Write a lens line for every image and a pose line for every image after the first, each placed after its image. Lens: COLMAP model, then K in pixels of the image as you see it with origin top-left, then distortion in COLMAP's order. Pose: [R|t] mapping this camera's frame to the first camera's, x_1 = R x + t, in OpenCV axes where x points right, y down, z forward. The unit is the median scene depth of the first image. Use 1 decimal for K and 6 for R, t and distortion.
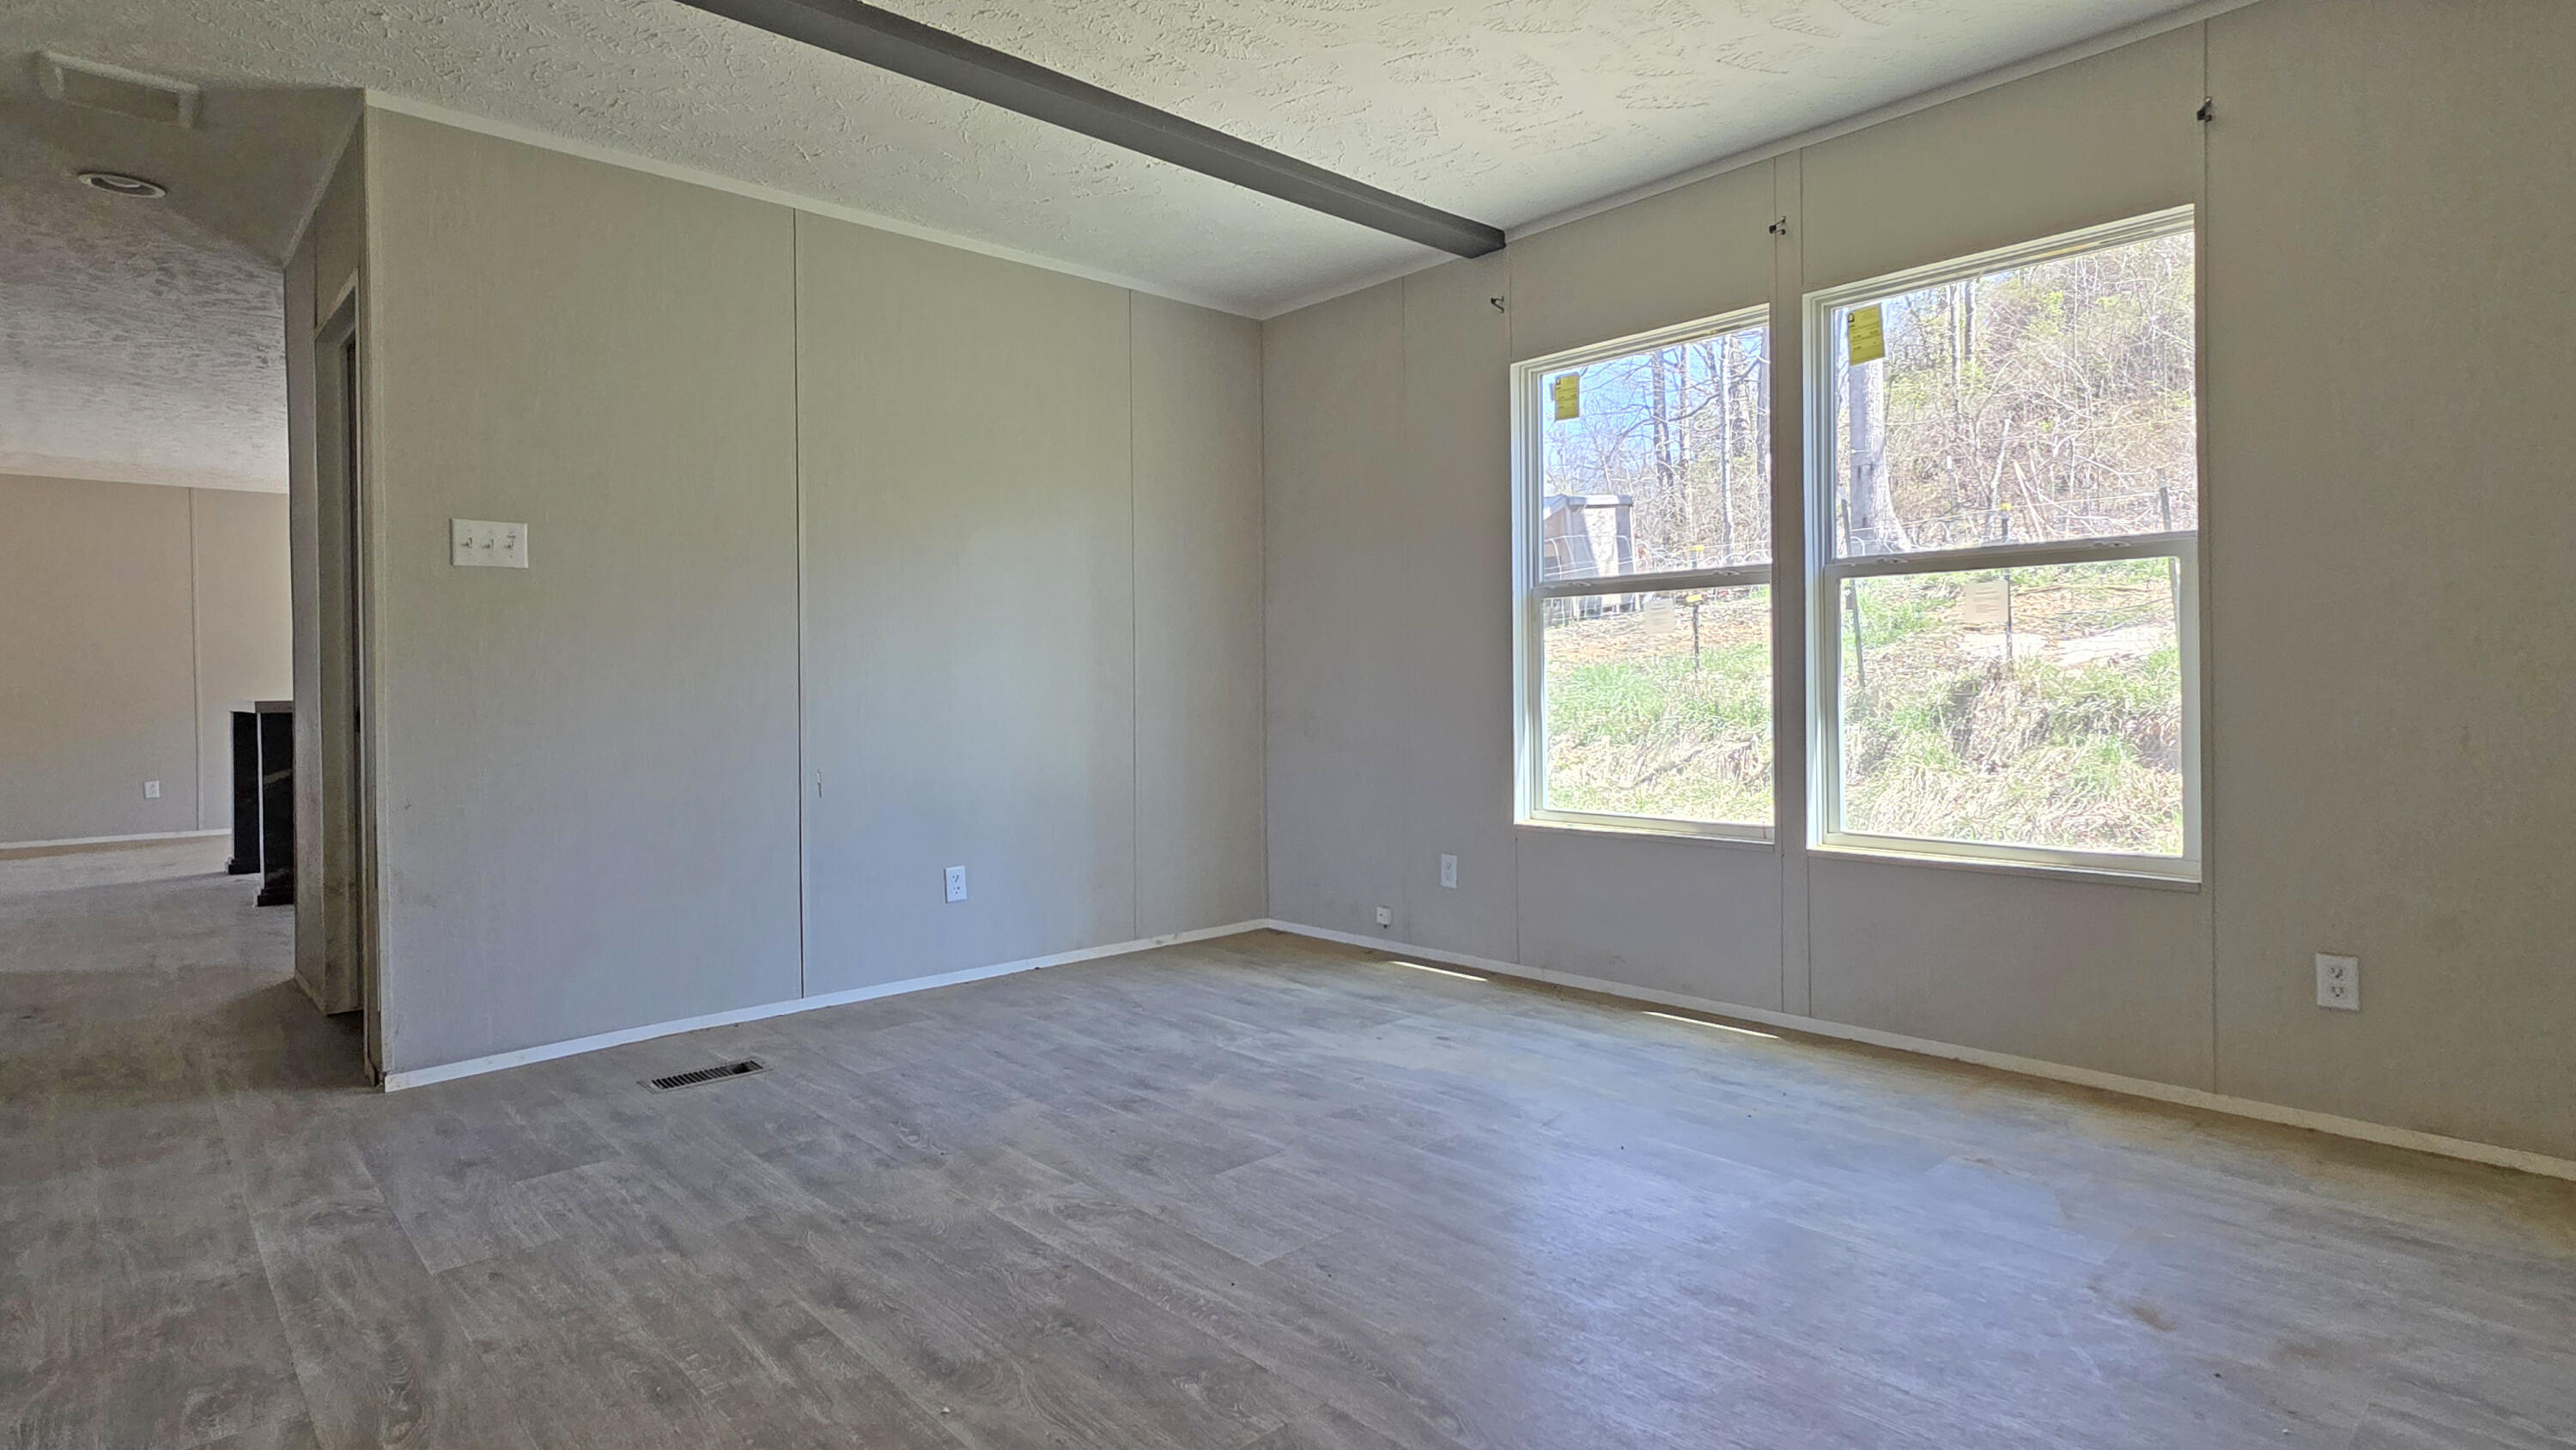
lens RADIAL K [[1322.0, 0, 1296.3], [0, 1322.0, 694.6], [0, 0, 1]] dist [0.005329, -0.000123]
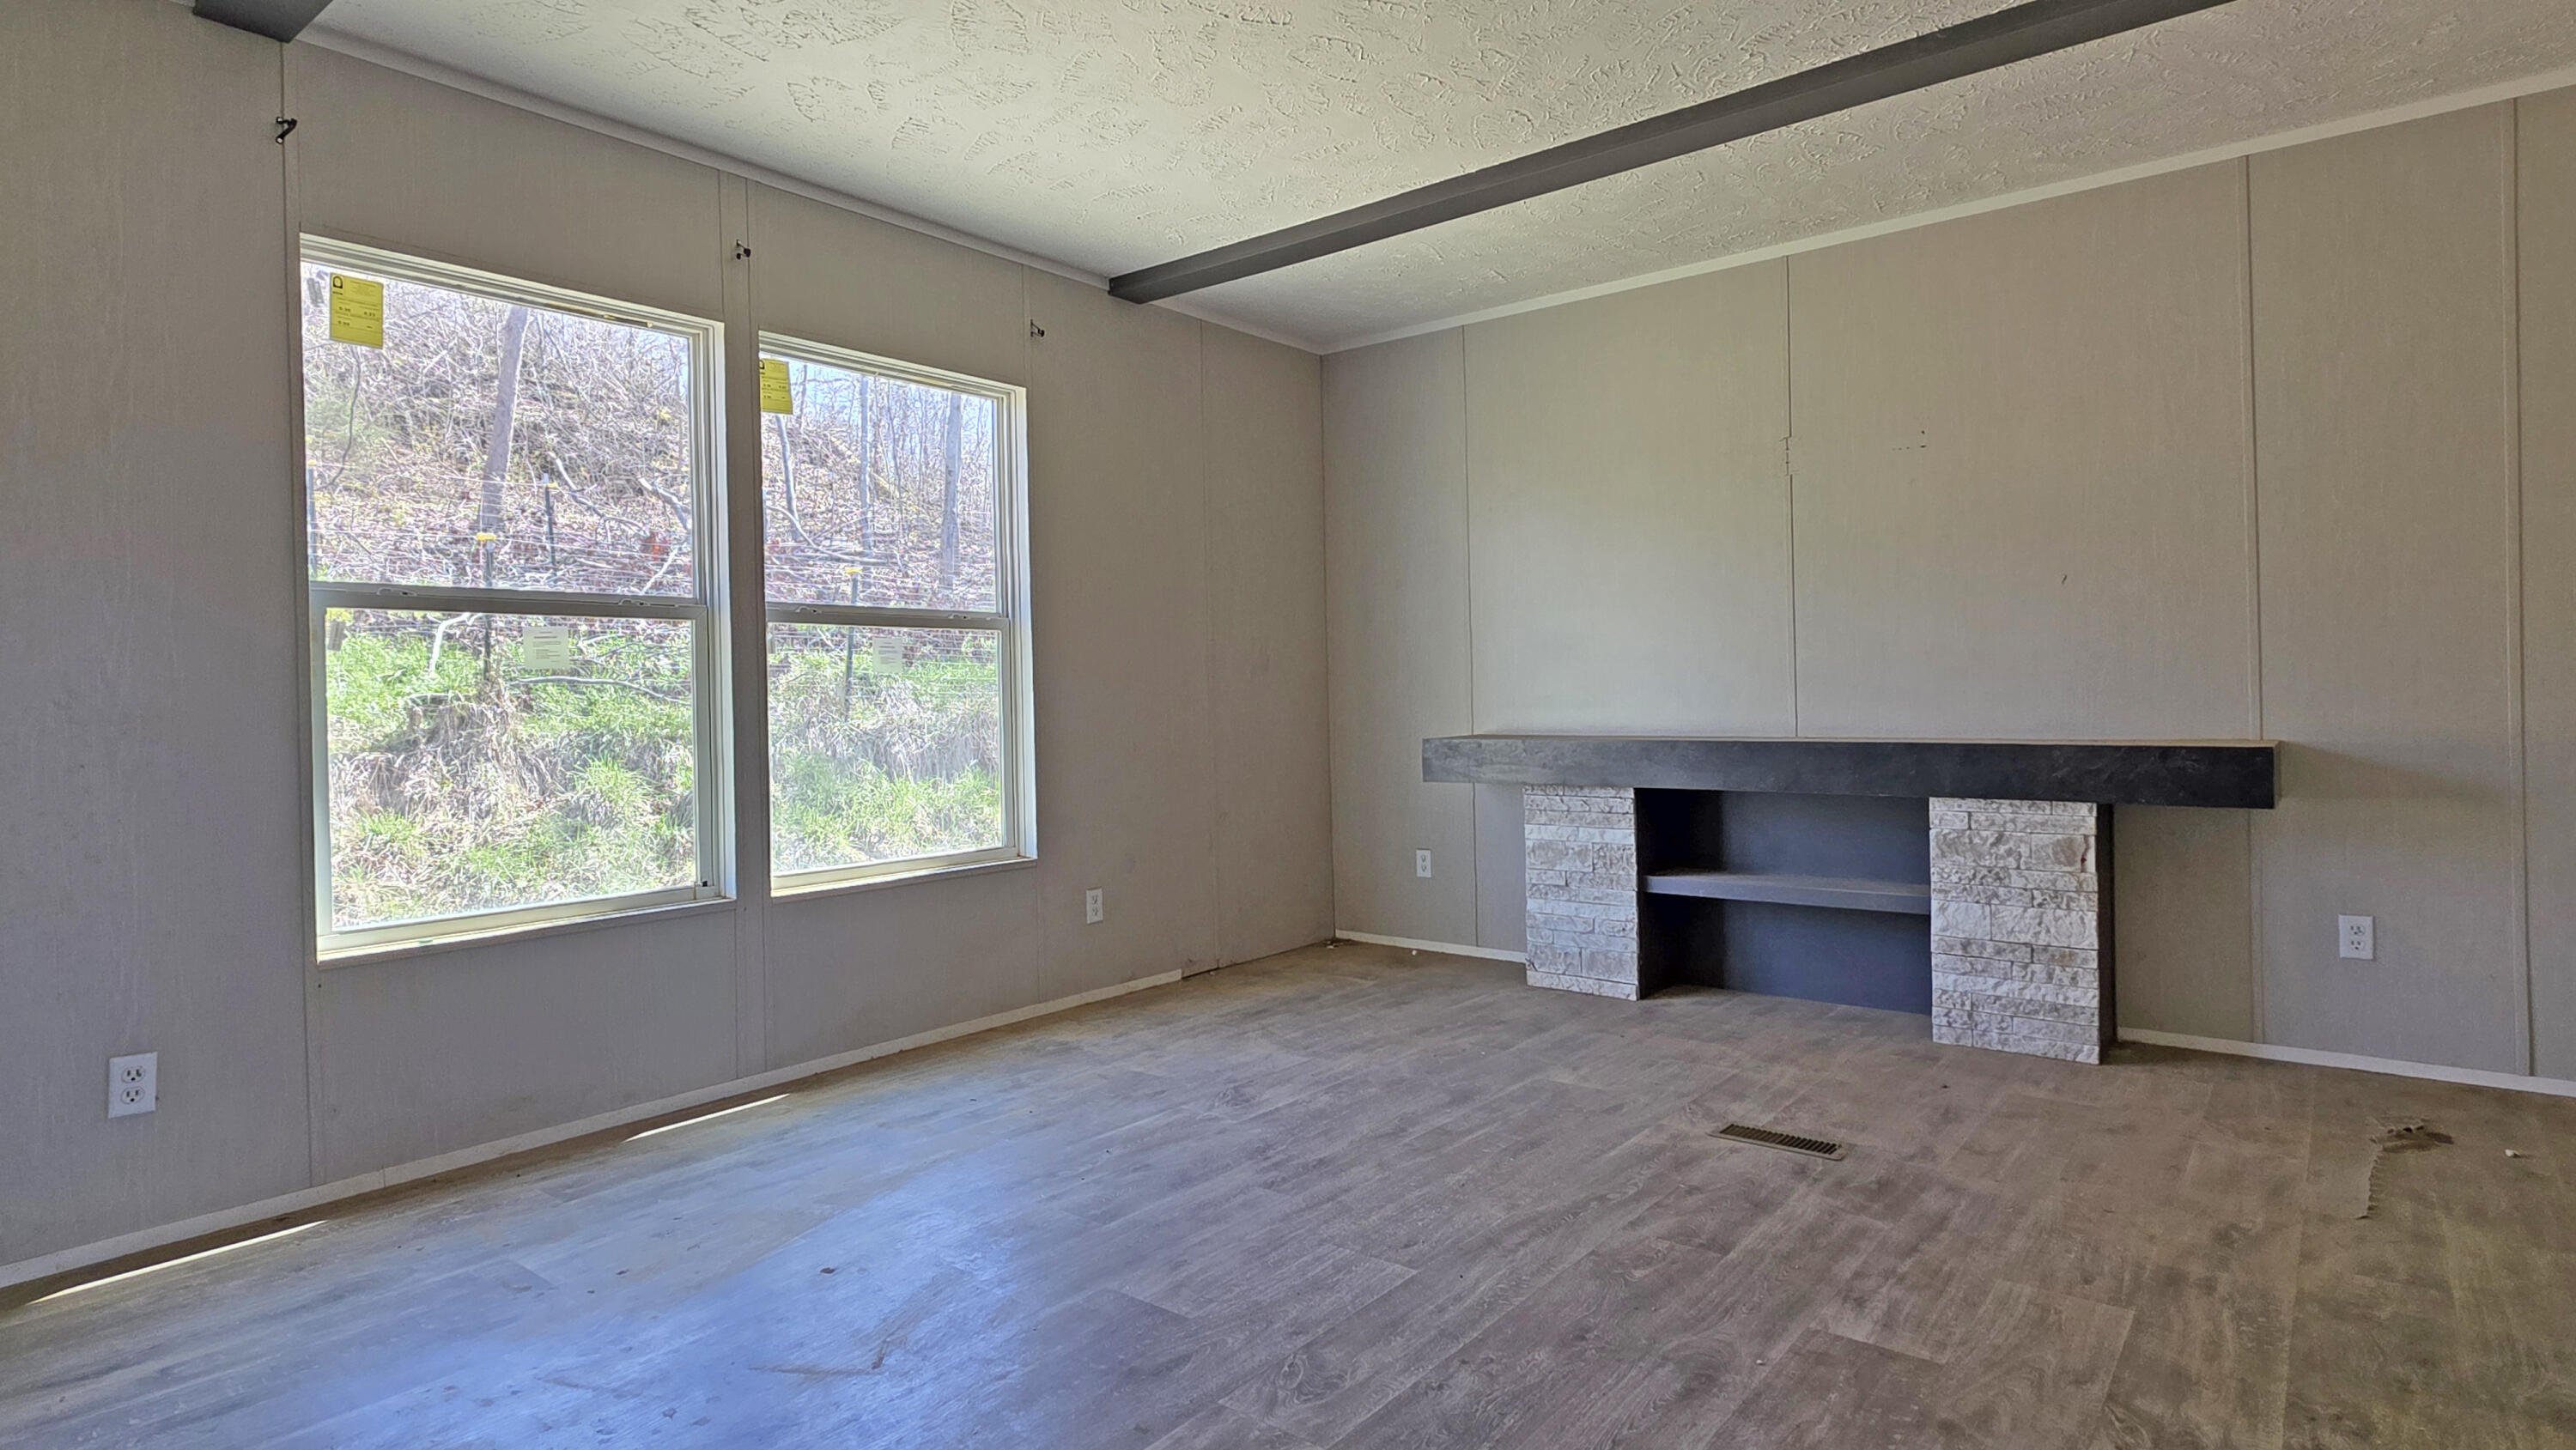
lens RADIAL K [[1322.0, 0, 1325.5], [0, 1322.0, 699.3], [0, 0, 1]] dist [0.005329, -0.000123]
pose [[-0.165839, 0.012964, 0.986068, -0.889029], [0.031700, 0.999467, -0.007808, -0.011976], [-0.985643, 0.029963, -0.166161, 1.039271]]
